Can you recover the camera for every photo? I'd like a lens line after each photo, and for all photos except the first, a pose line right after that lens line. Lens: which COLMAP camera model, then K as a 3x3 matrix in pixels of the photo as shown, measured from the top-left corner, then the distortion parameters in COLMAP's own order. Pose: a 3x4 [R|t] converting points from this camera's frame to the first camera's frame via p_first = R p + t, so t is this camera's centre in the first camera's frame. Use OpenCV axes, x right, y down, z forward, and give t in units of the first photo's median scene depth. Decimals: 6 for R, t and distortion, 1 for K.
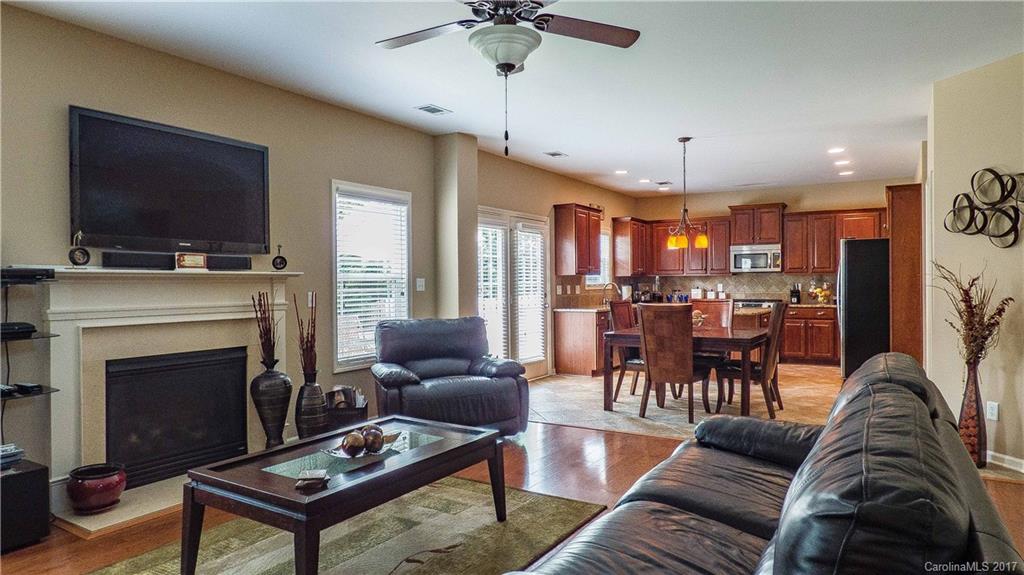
lens RADIAL K [[619.6, 0, 517.3], [0, 619.6, 282.2], [0, 0, 1]] dist [-0.039998, 0.034132]
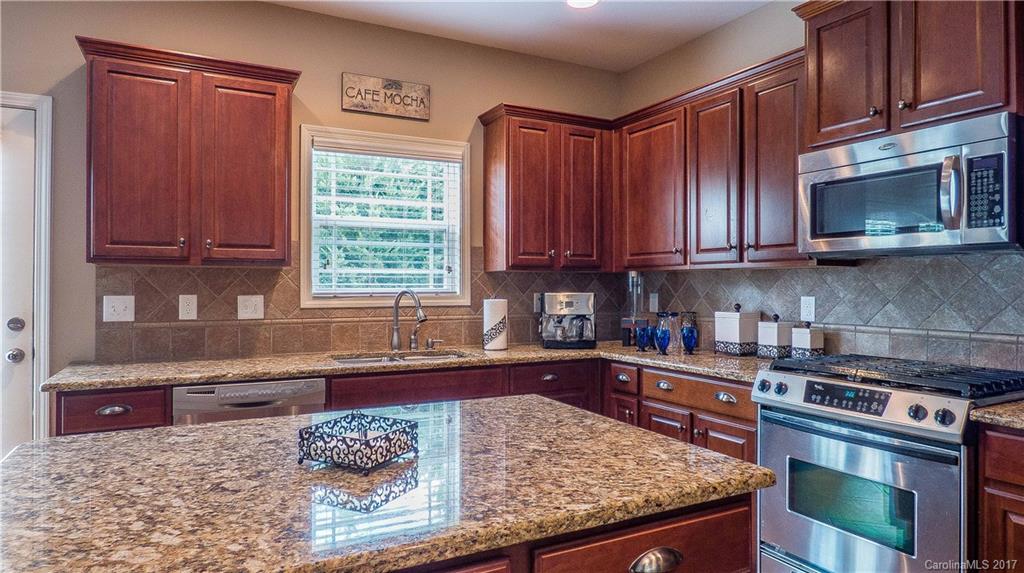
lens RADIAL K [[619.6, 0, 508.6], [0, 619.6, 279.7], [0, 0, 1]] dist [-0.039998, 0.034132]
pose [[0.858786, 0.002902, -0.512326, 0.439762], [-0.006980, 0.999957, -0.006035, -0.003175], [0.512286, 0.008759, 0.858770, 0.834240]]
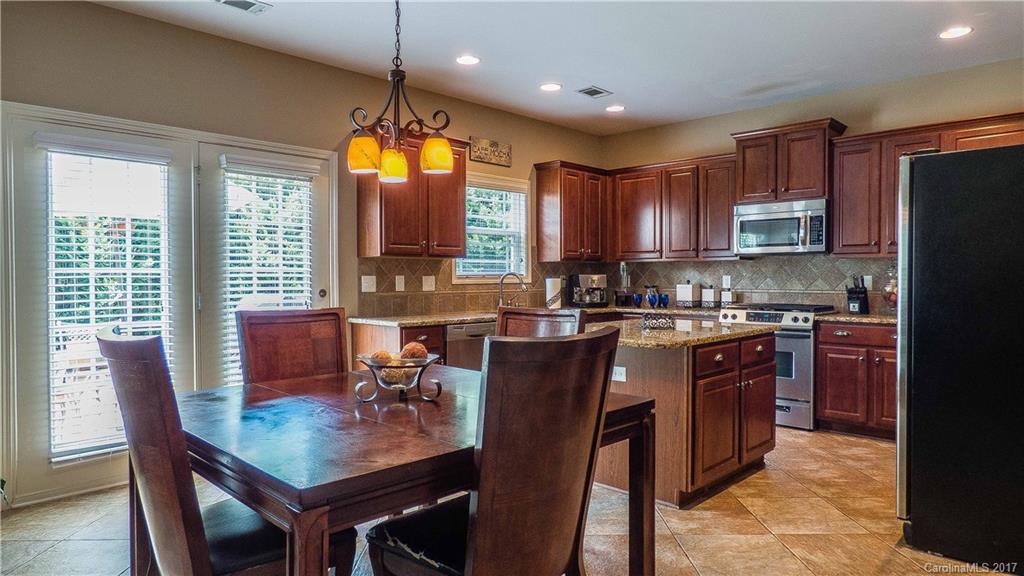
lens RADIAL K [[619.6, 0, 519.5], [0, 619.6, 281.6], [0, 0, 1]] dist [-0.039998, 0.034132]
pose [[0.976185, 0.006481, -0.216845, 0.327668], [-0.004388, 0.999939, 0.010134, 0.004190], [0.216897, -0.008941, 0.976154, 0.497767]]
